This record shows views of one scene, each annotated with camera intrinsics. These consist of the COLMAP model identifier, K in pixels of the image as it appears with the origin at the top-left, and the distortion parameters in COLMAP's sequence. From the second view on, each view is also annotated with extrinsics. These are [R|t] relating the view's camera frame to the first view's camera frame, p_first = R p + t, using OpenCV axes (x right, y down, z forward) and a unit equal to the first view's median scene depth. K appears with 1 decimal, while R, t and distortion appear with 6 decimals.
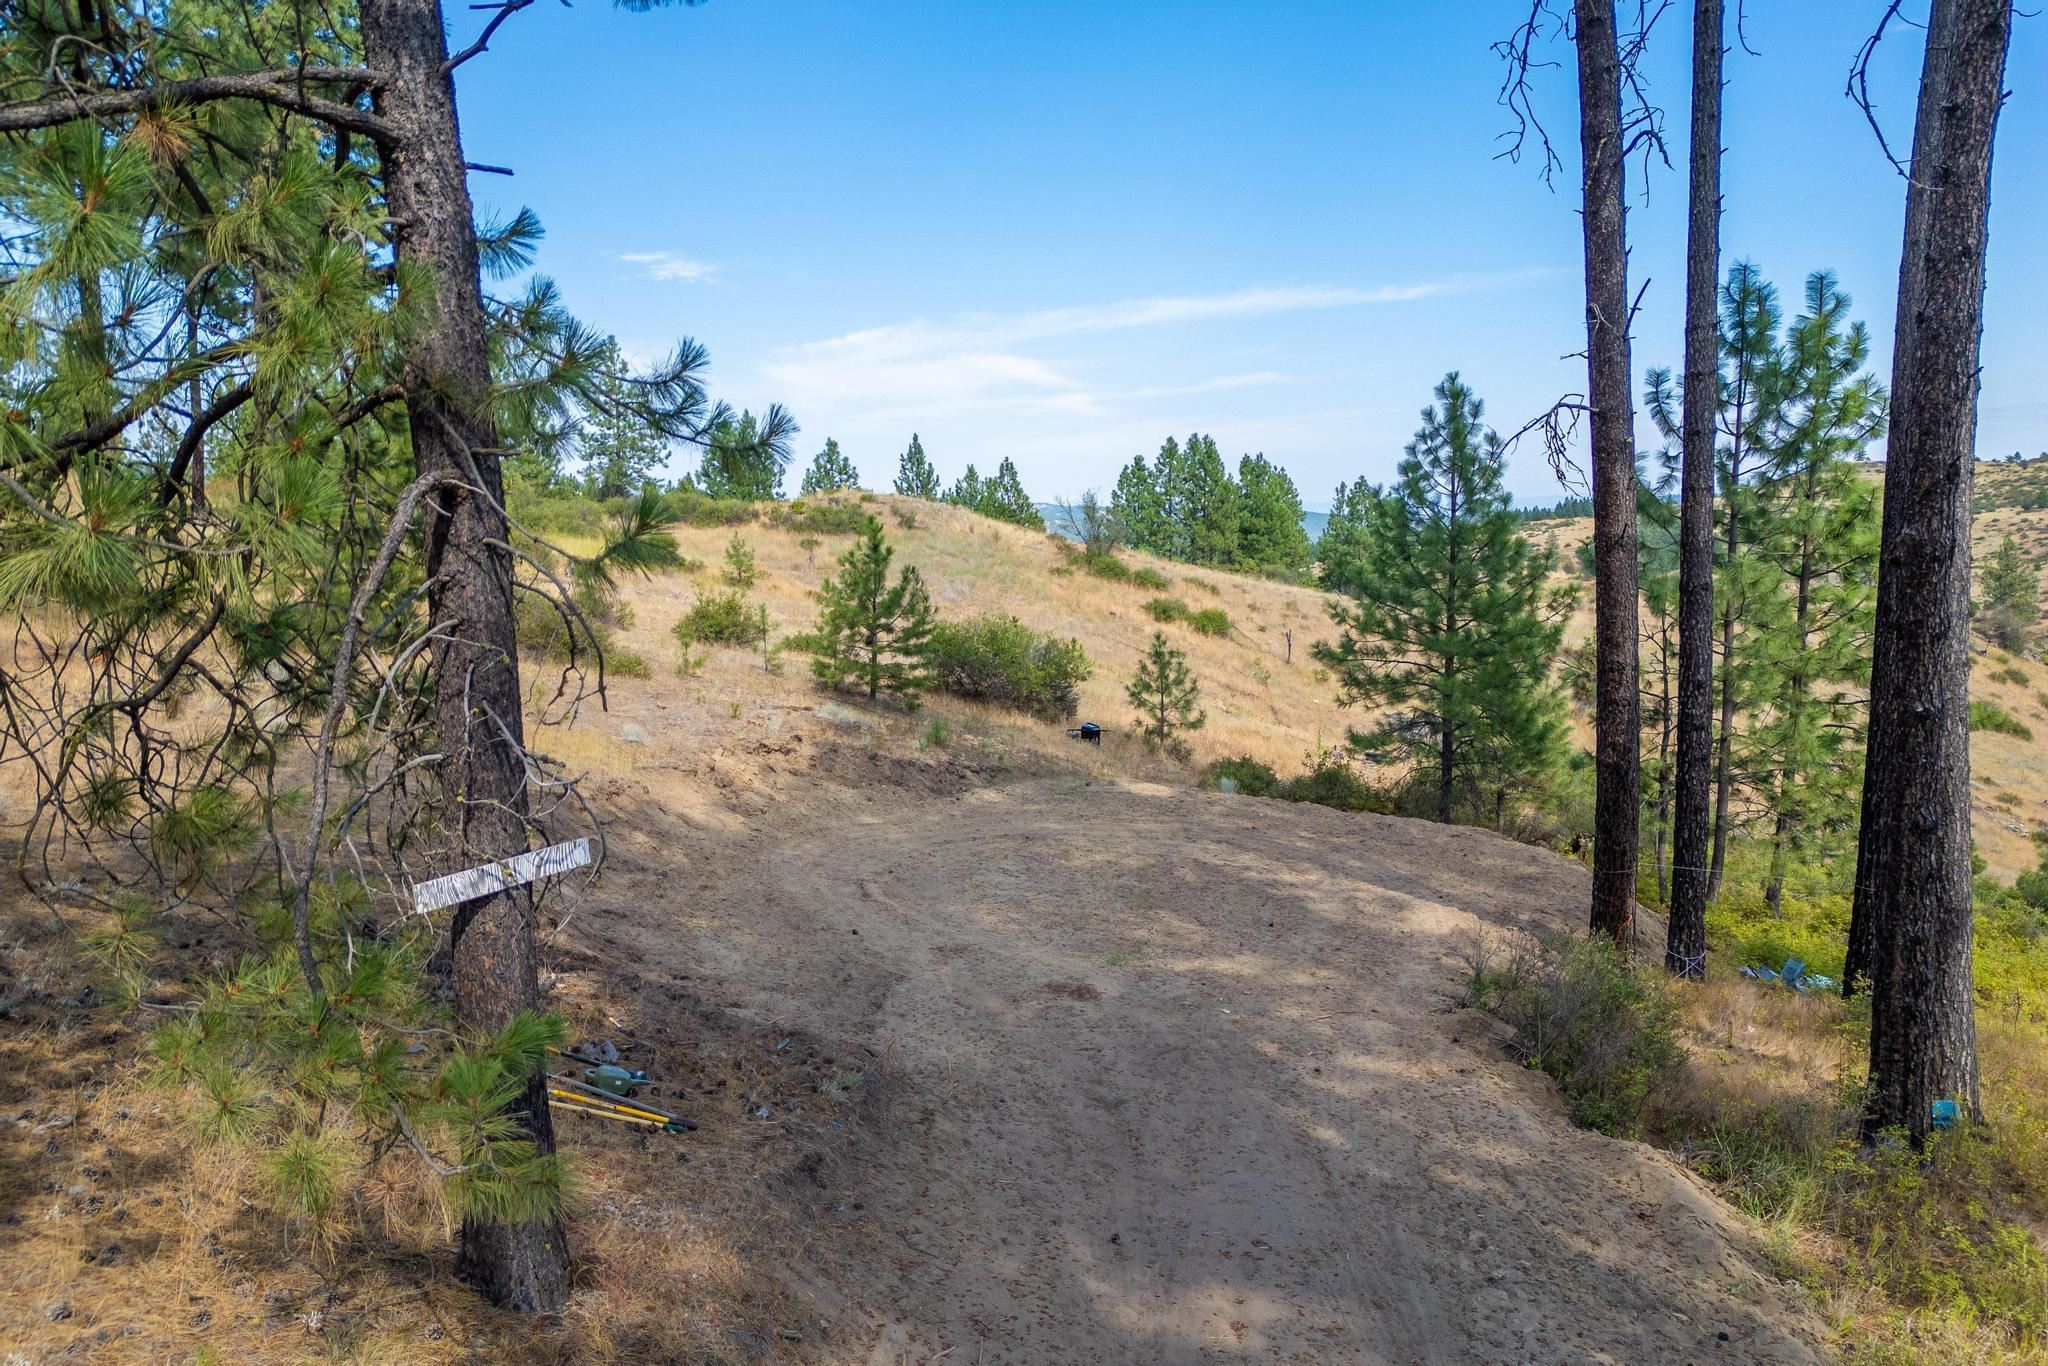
lens RADIAL K [[1452.2, 0, 1019.1], [0, 1452.2, 669.8], [0, 0, 1]] dist [0.091824, -0.087170]
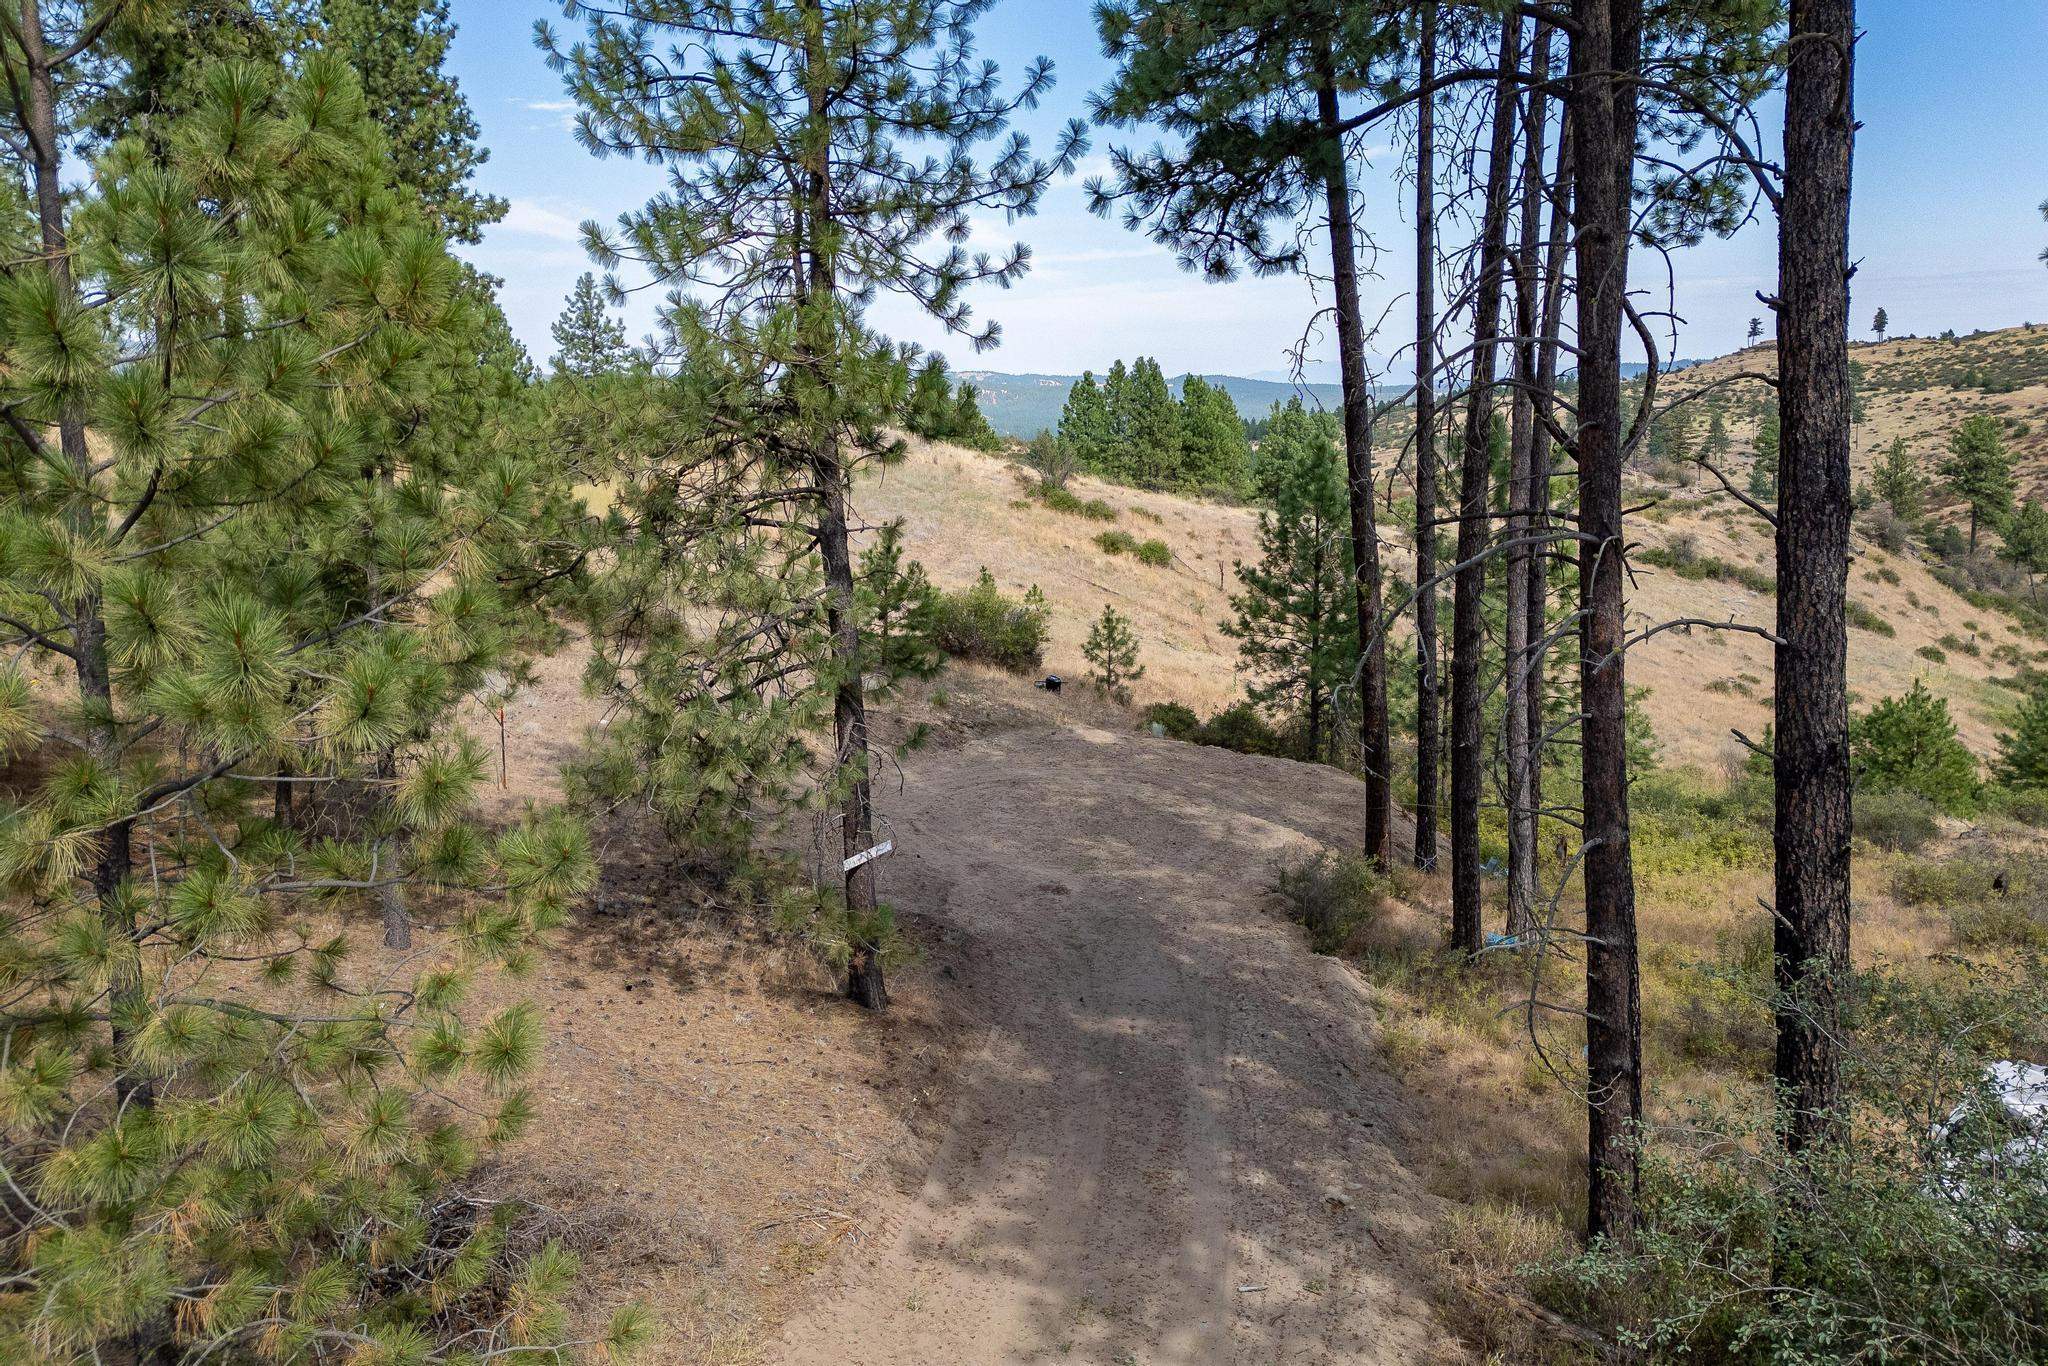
lens RADIAL K [[1520.5, 0, 1067.1], [0, 1520.5, 541.8], [0, 0, 1]] dist [0.104740, -0.096796]
pose [[0.997736, -0.008072, 0.066765, -0.026321], [0.008243, 0.999963, -0.002288, -0.076124], [-0.066744, 0.002833, 0.997766, -0.329095]]
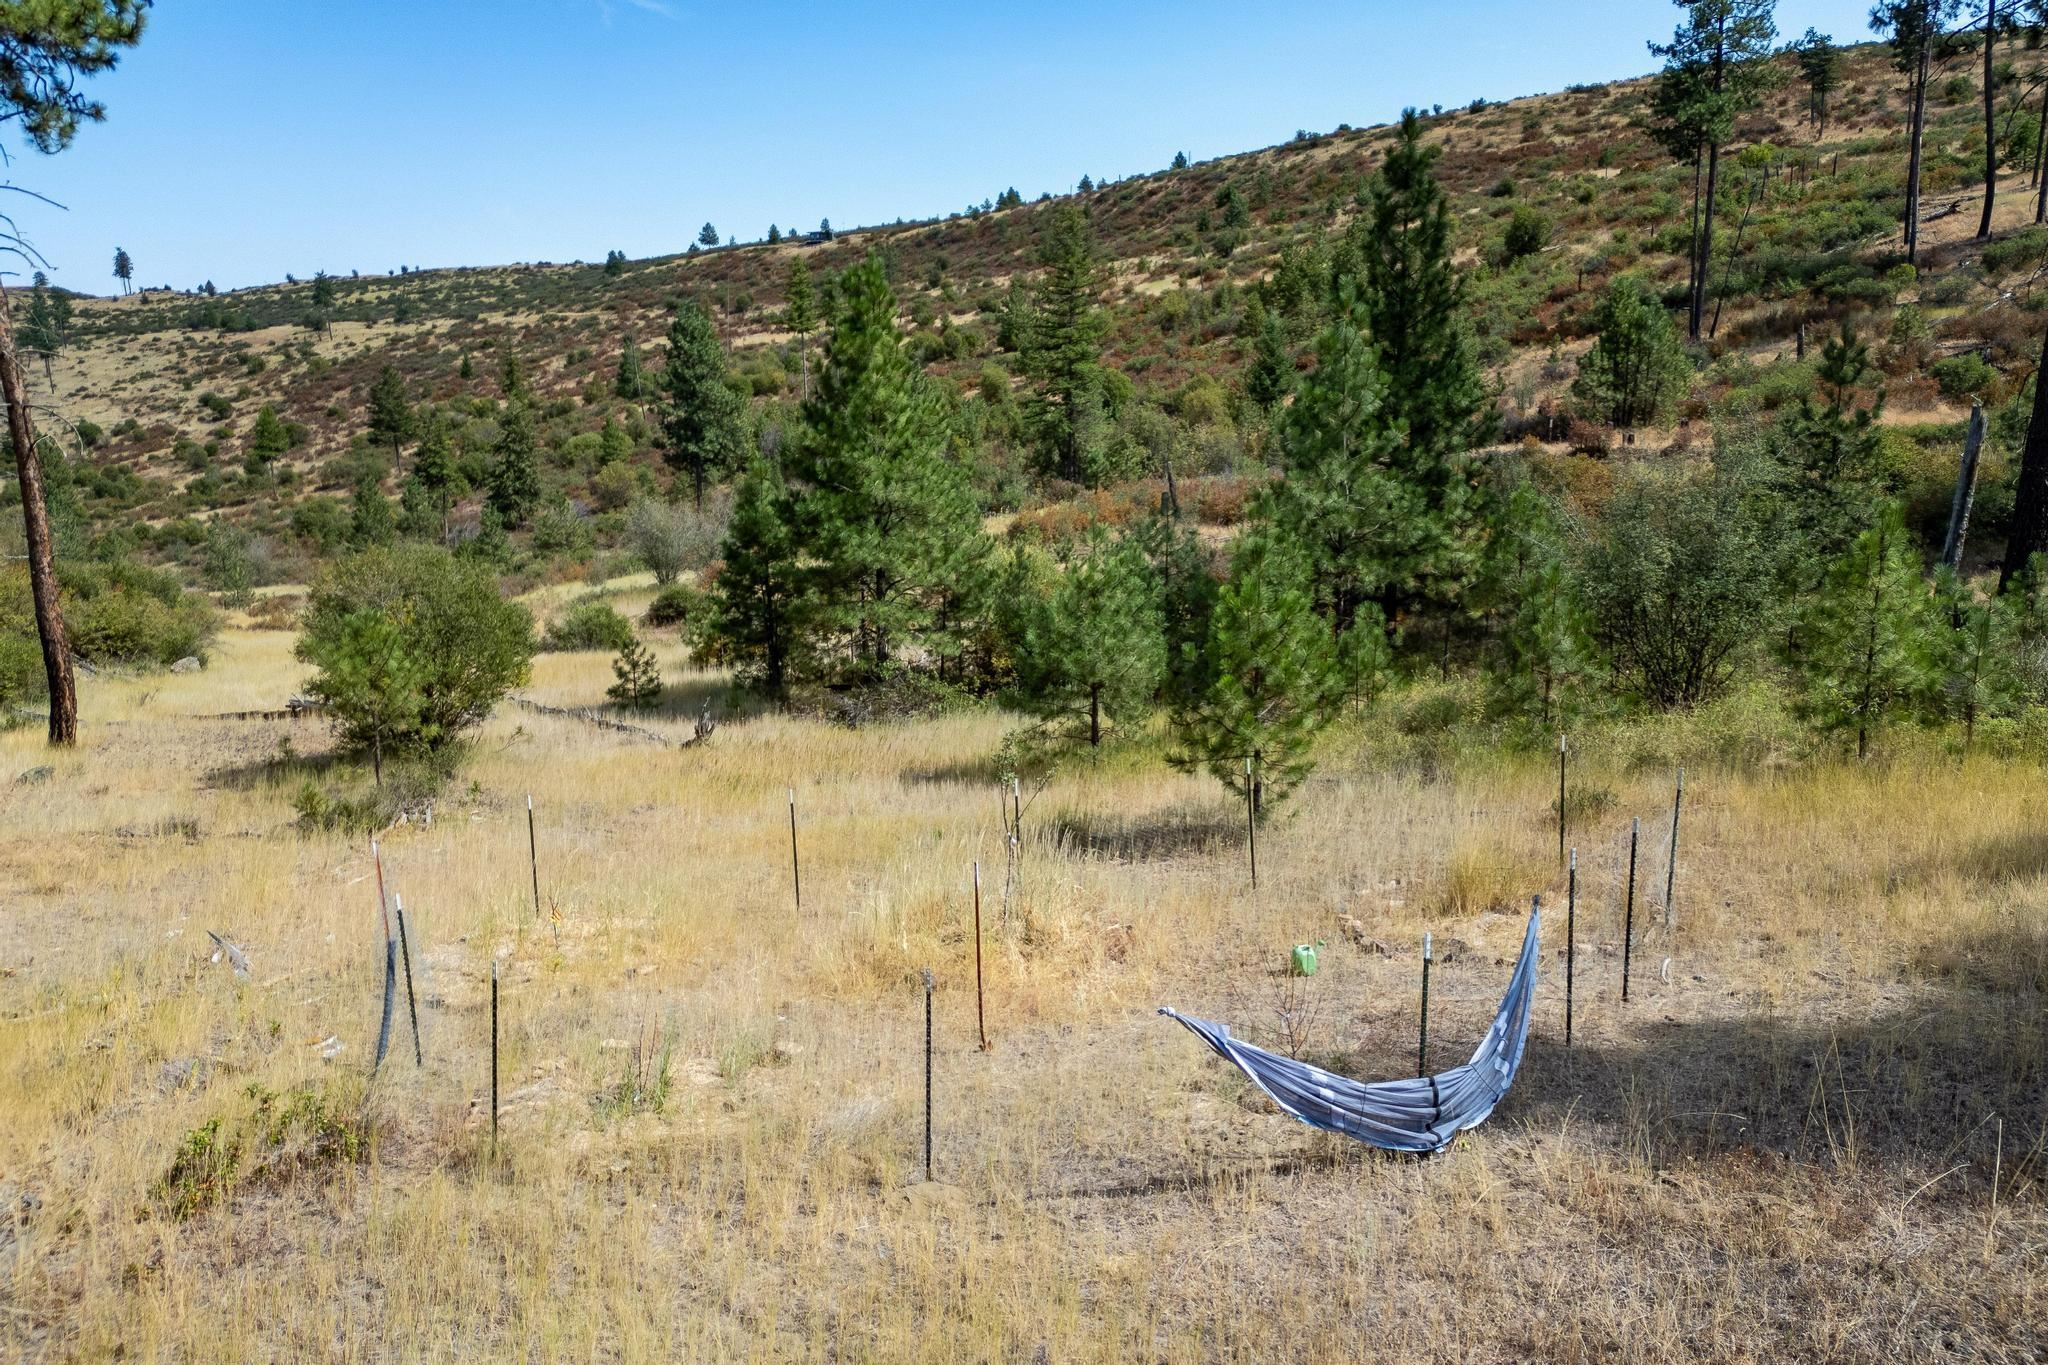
lens RADIAL K [[1452.2, 0, 1019.1], [0, 1452.2, 669.3], [0, 0, 1]] dist [0.091824, -0.087170]
pose [[0.526496, -0.147371, 0.837308, 2.845934], [0.091457, 0.988964, 0.116555, 0.366045], [-0.845244, 0.015212, 0.534164, 2.458021]]
